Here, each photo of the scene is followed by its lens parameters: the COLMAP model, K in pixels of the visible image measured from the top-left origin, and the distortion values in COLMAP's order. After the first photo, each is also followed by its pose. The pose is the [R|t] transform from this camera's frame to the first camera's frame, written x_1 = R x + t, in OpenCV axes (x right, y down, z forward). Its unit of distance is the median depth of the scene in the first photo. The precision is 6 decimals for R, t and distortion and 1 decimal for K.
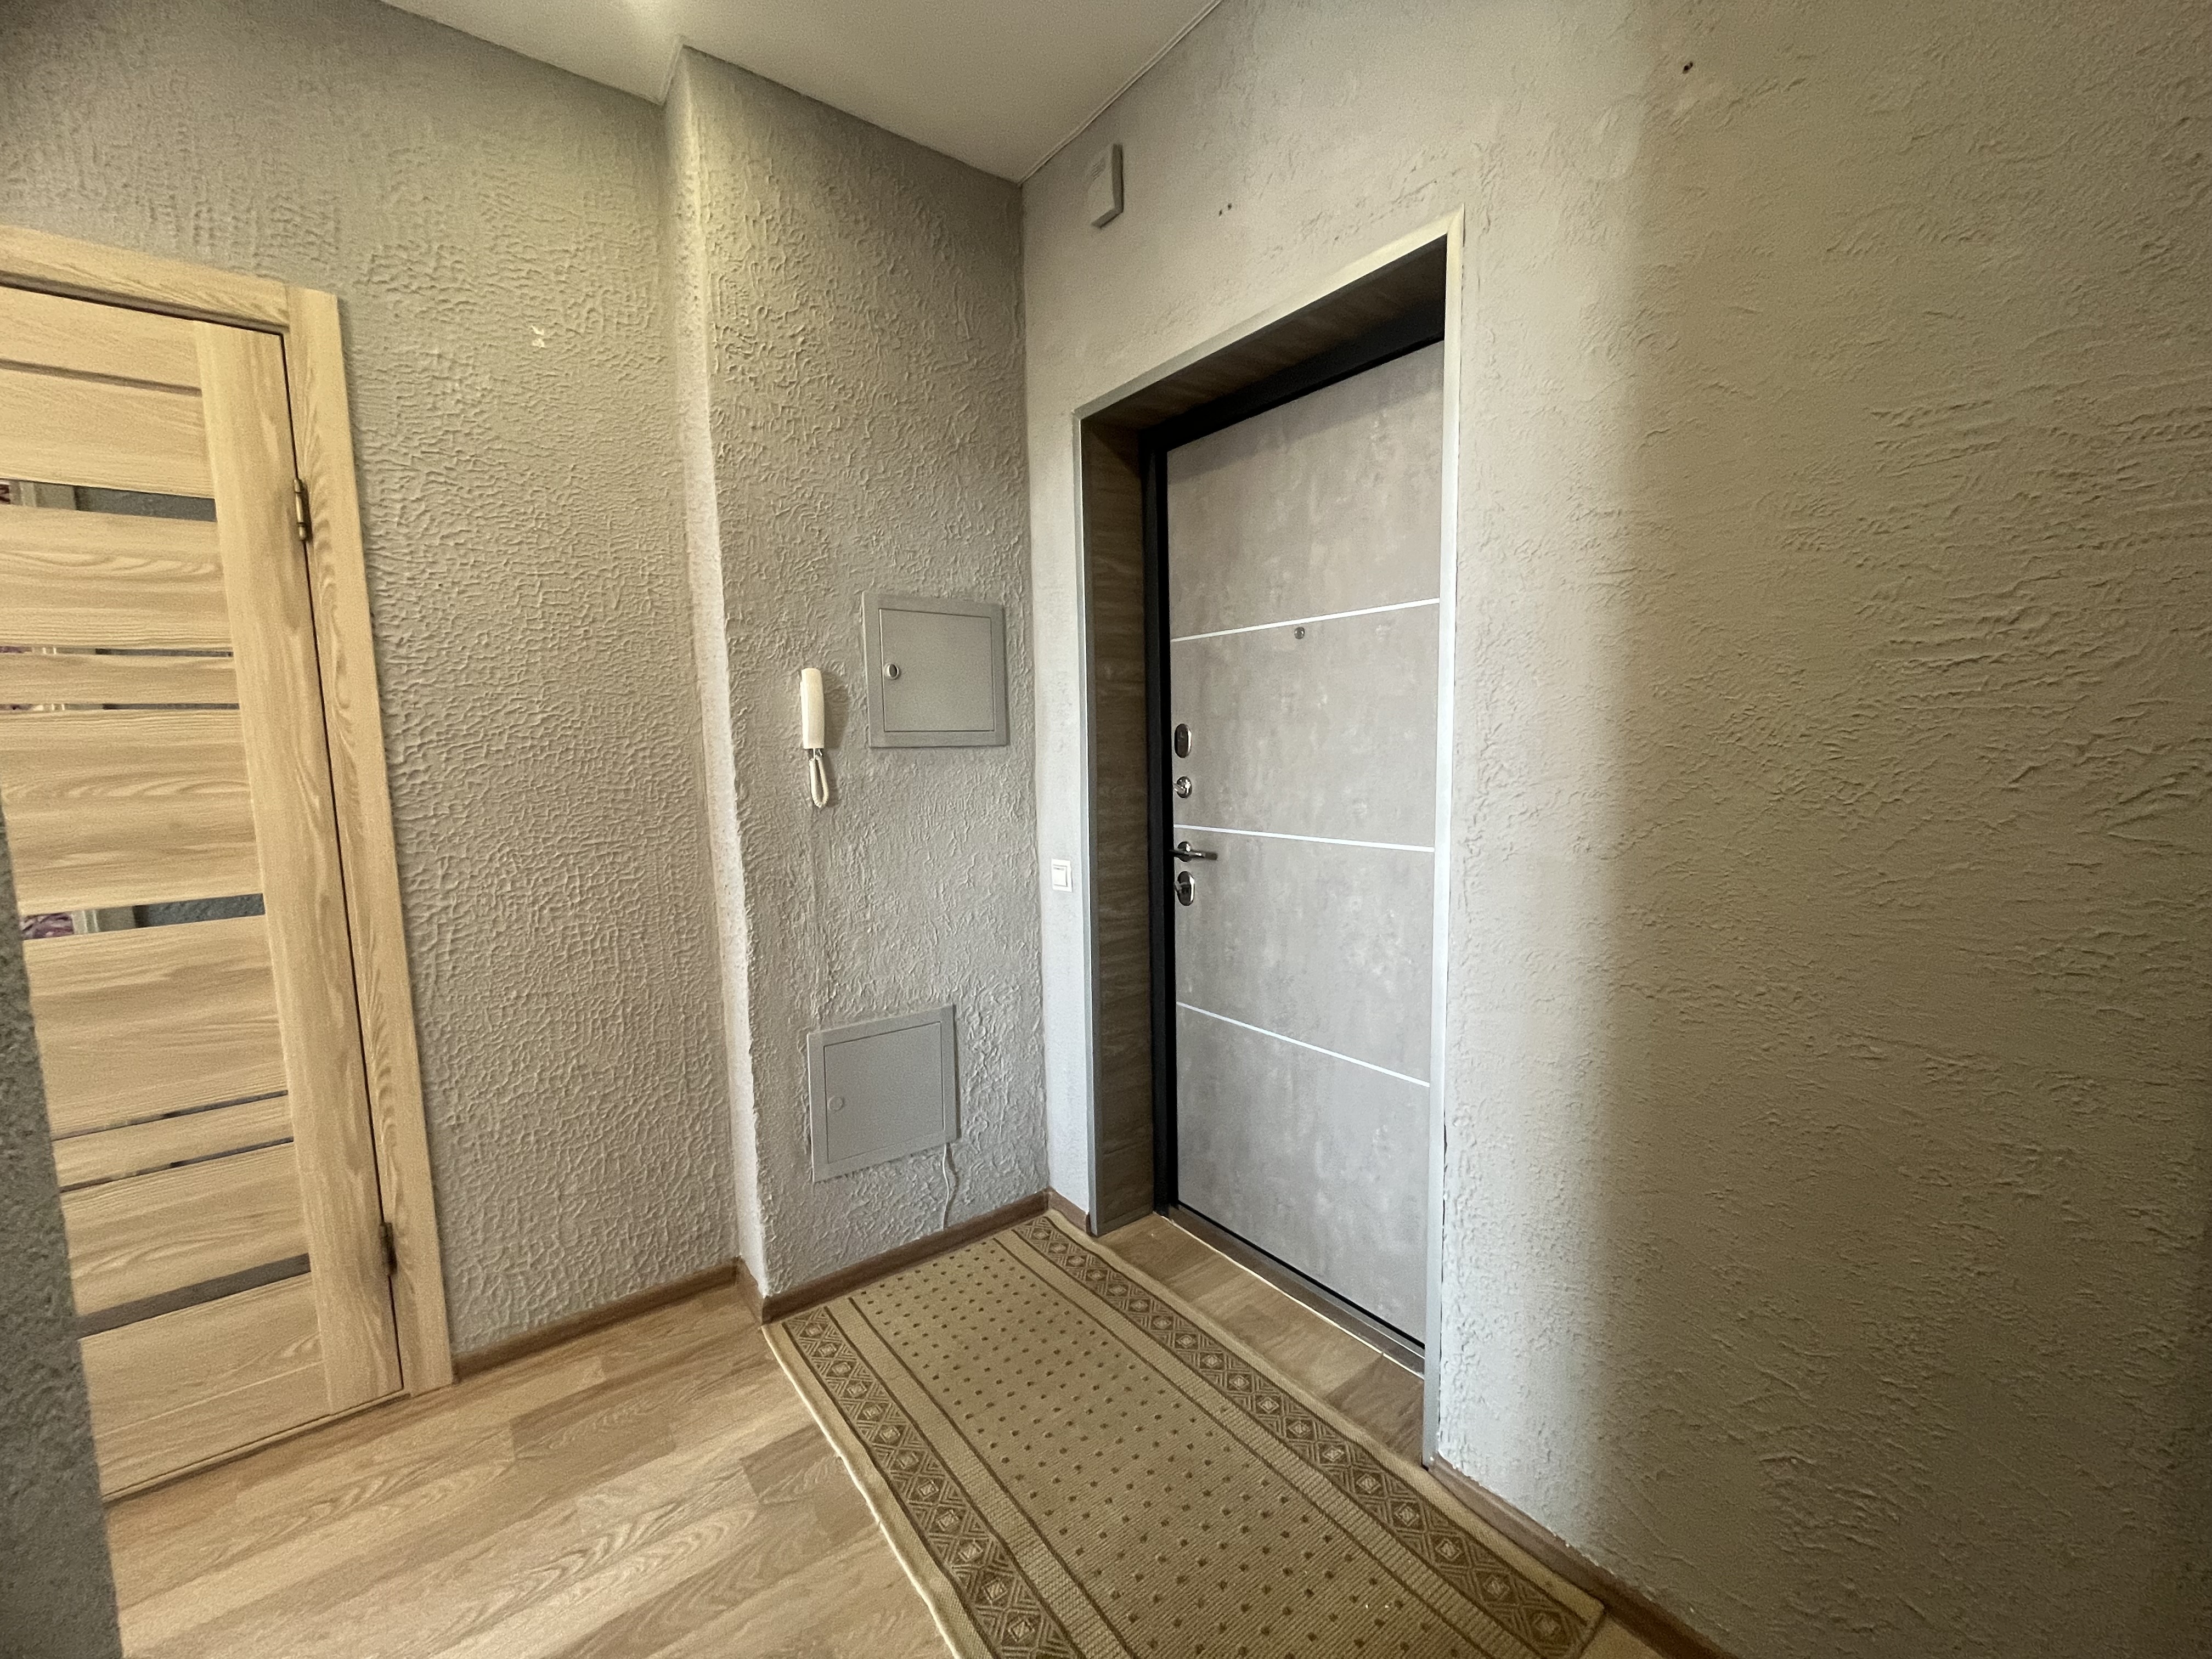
lens RADIAL K [[906.2, 0, 1117.3], [0, 906.2, 834.3], [0, 0, 1]] dist [-0.003725, -0.000346]
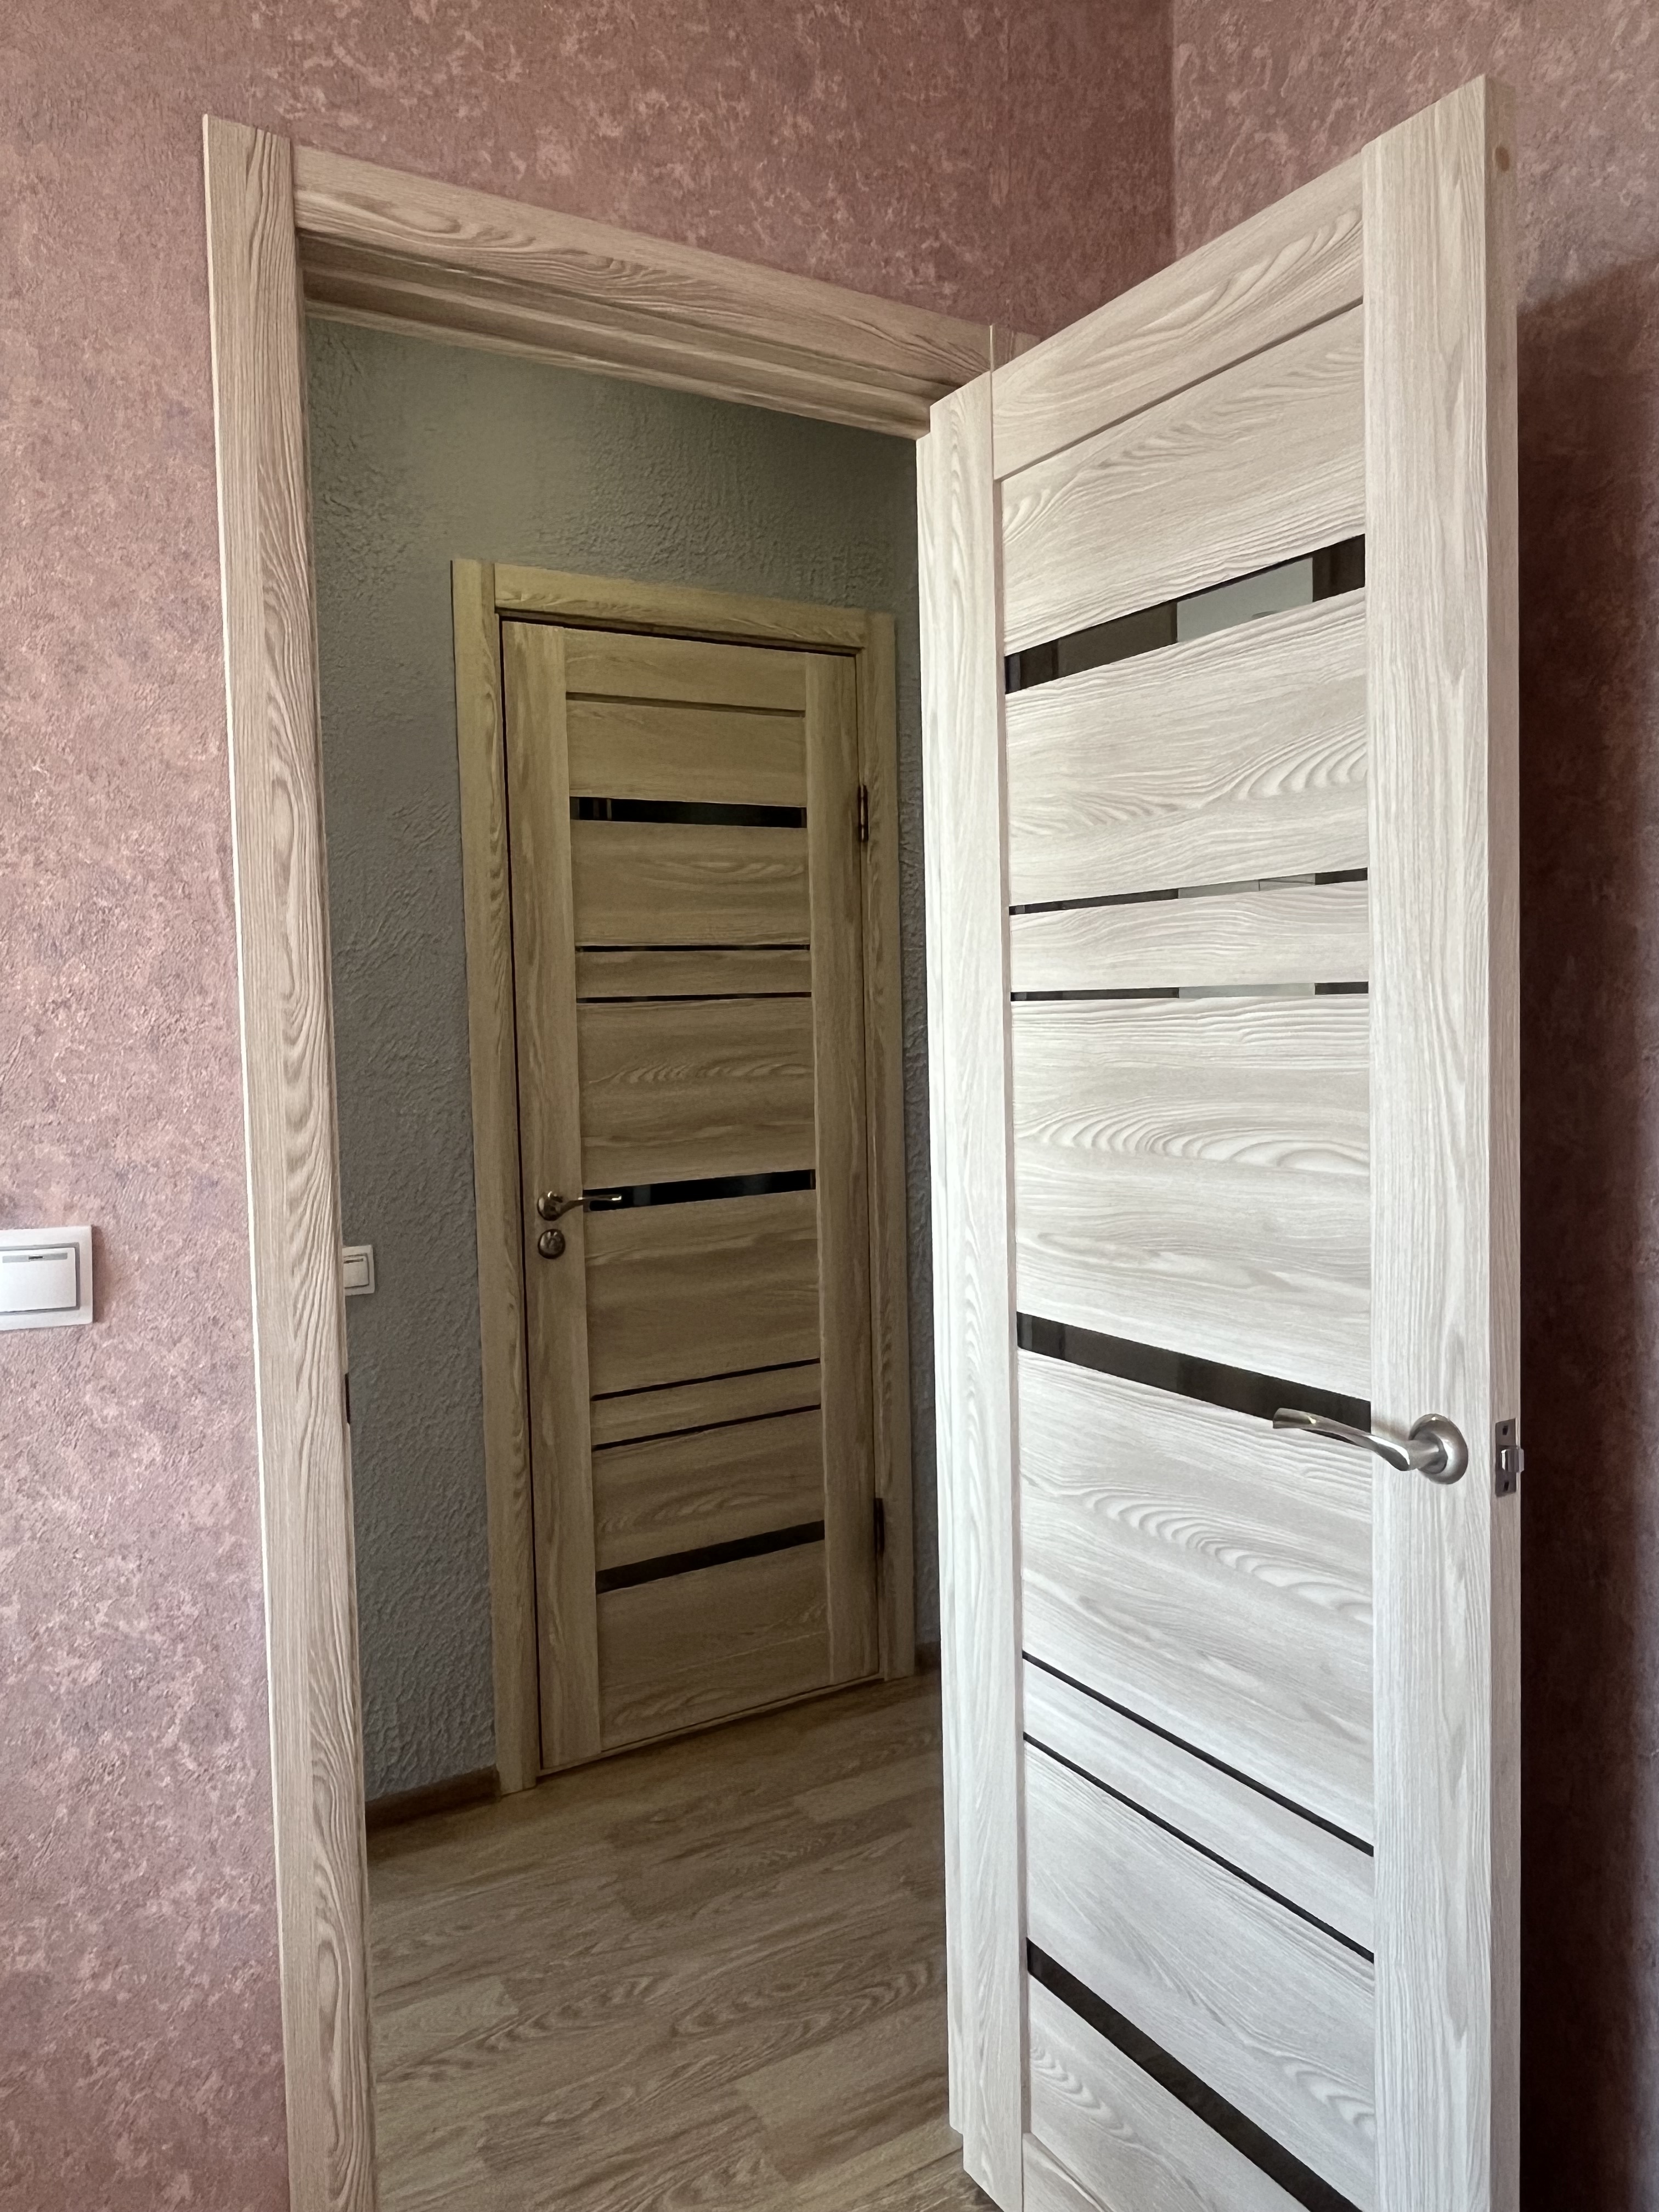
lens RADIAL K [[1576.7, 0, 831.2], [0, 1576.7, 1103.7], [0, 0, 1]] dist [0.005295, -0.000493]
pose [[0.993180, 0.004598, -0.116500, -0.717313], [-0.010474, 0.998700, -0.049881, 0.082491], [0.116120, 0.050761, 0.991937, -0.856628]]
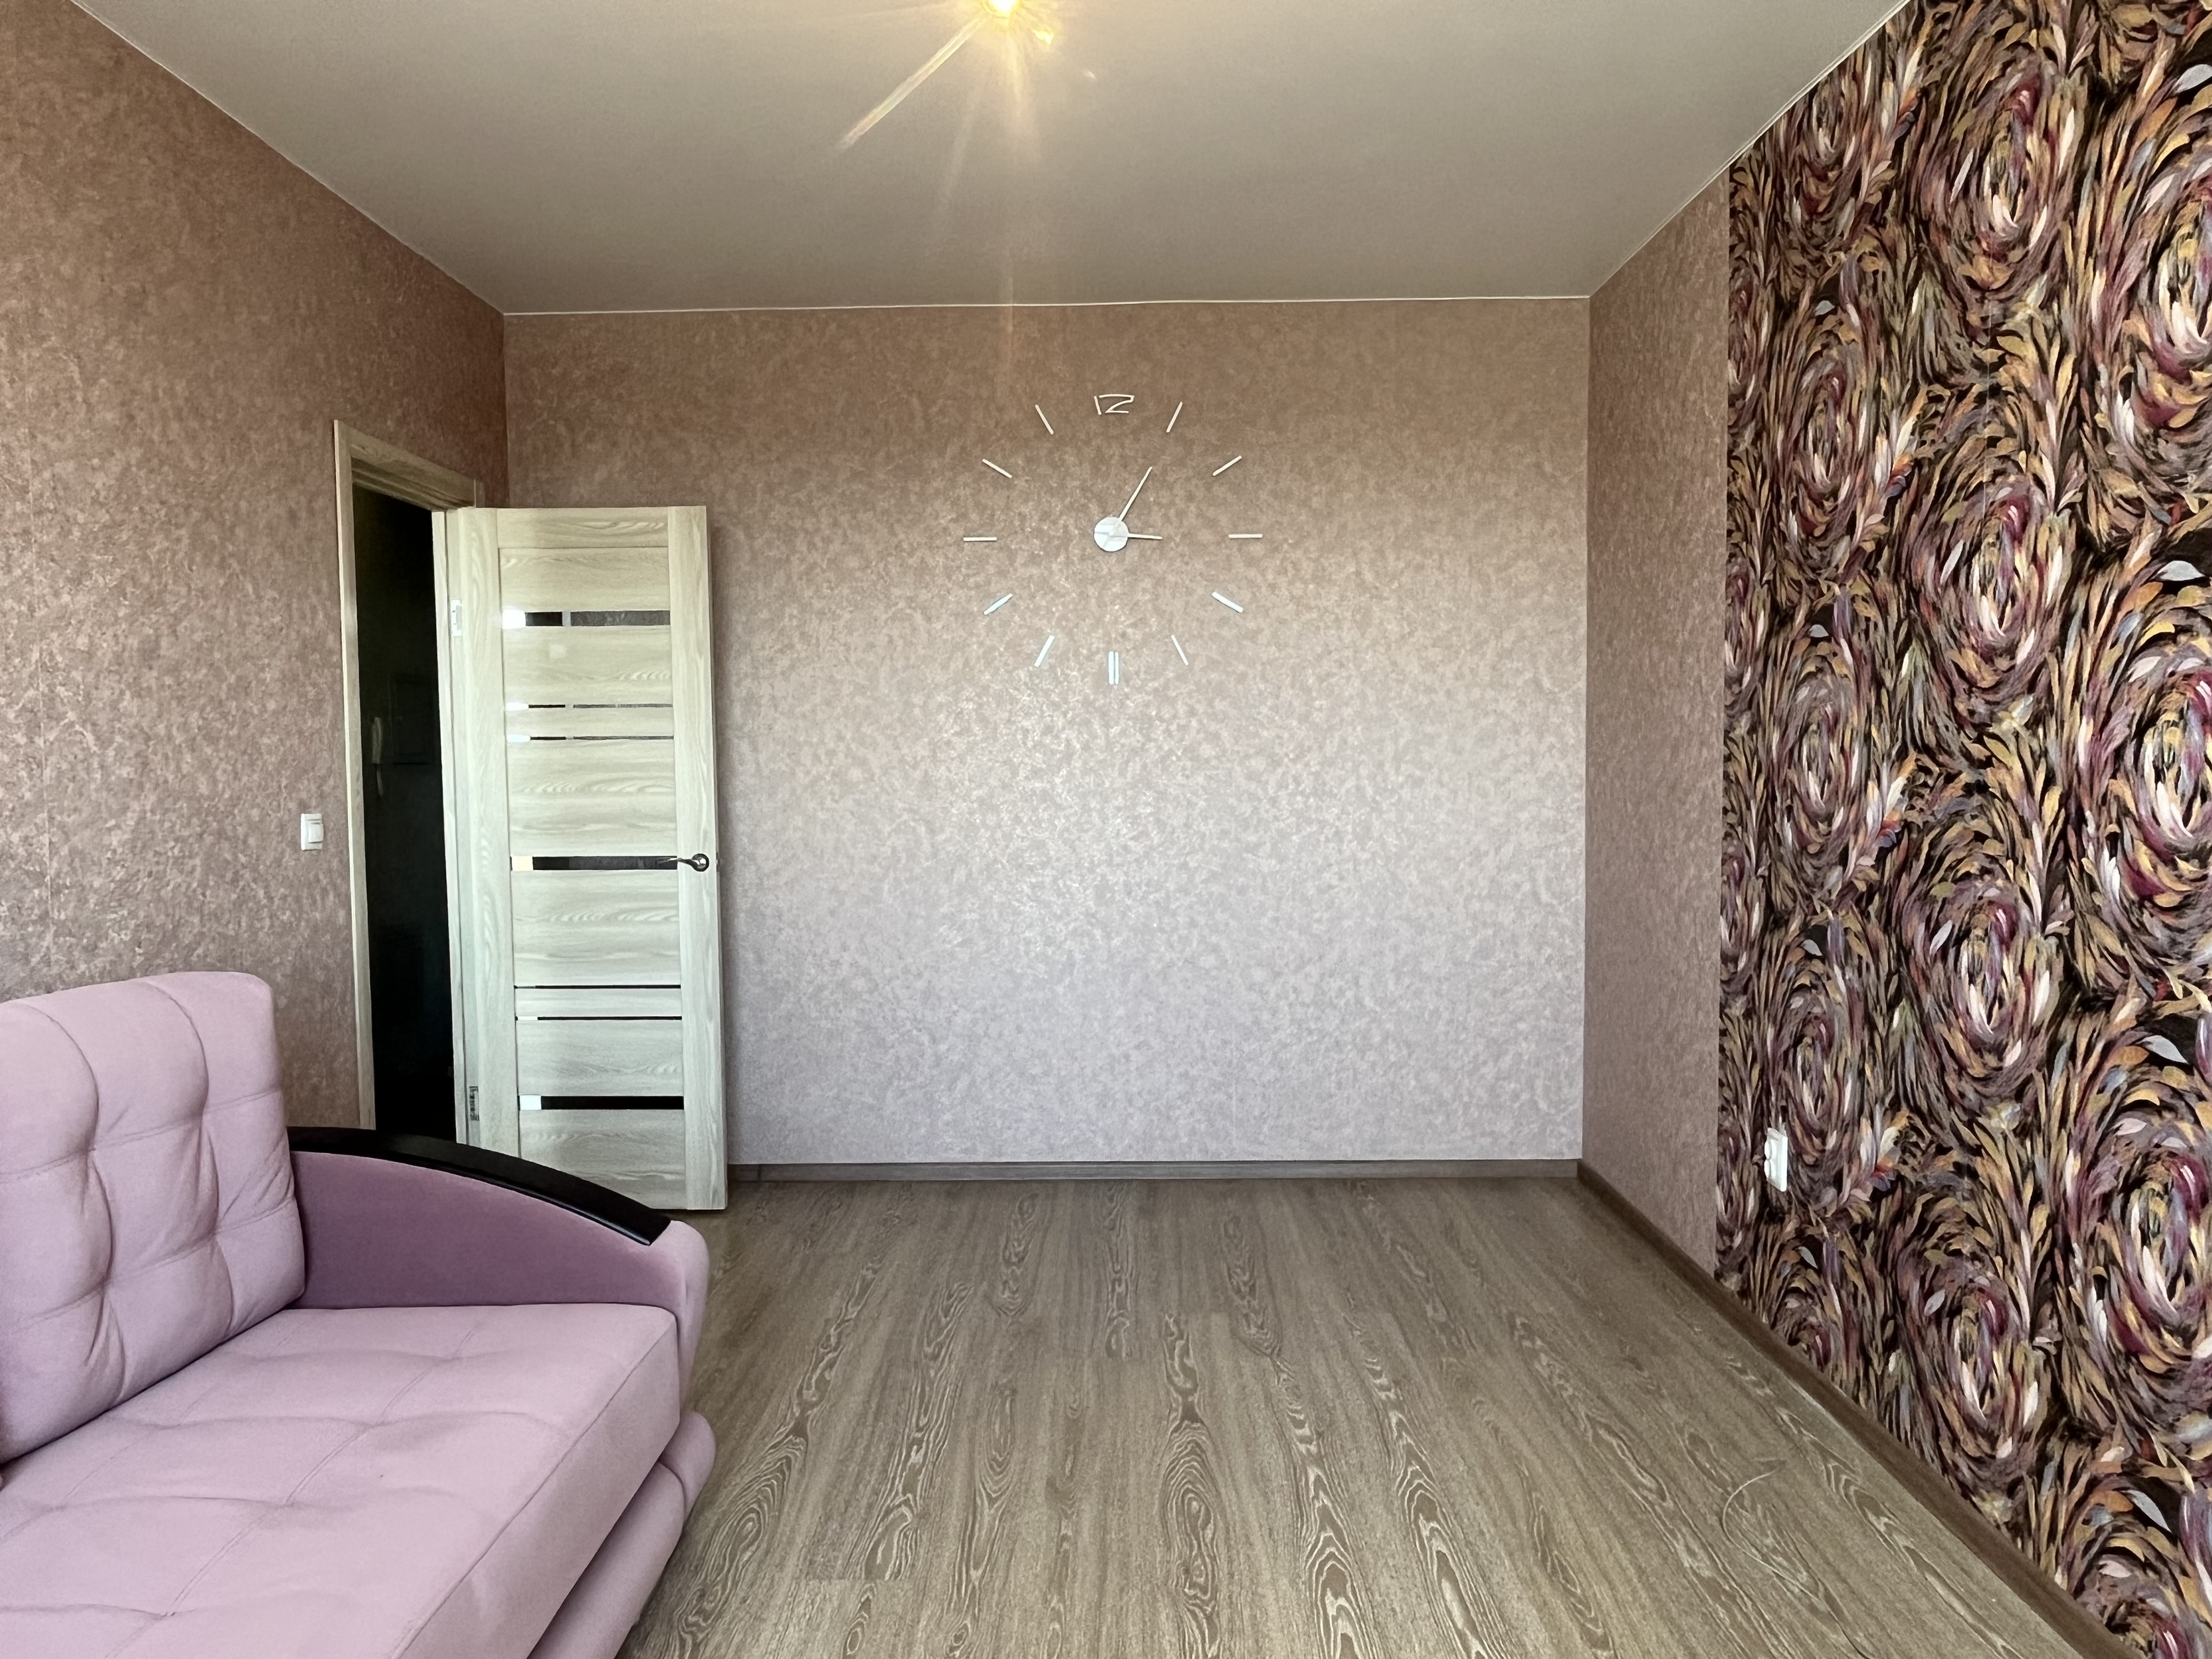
lens RADIAL K [[1552.4, 0, 1100.8], [0, 1552.4, 832.7], [0, 0, 1]] dist [0.001495, -0.003951]
pose [[0.620667, -0.031690, 0.783433, -3.307039], [0.084842, 0.996031, -0.026925, 0.435232], [-0.779470, 0.083179, 0.620892, -3.378242]]
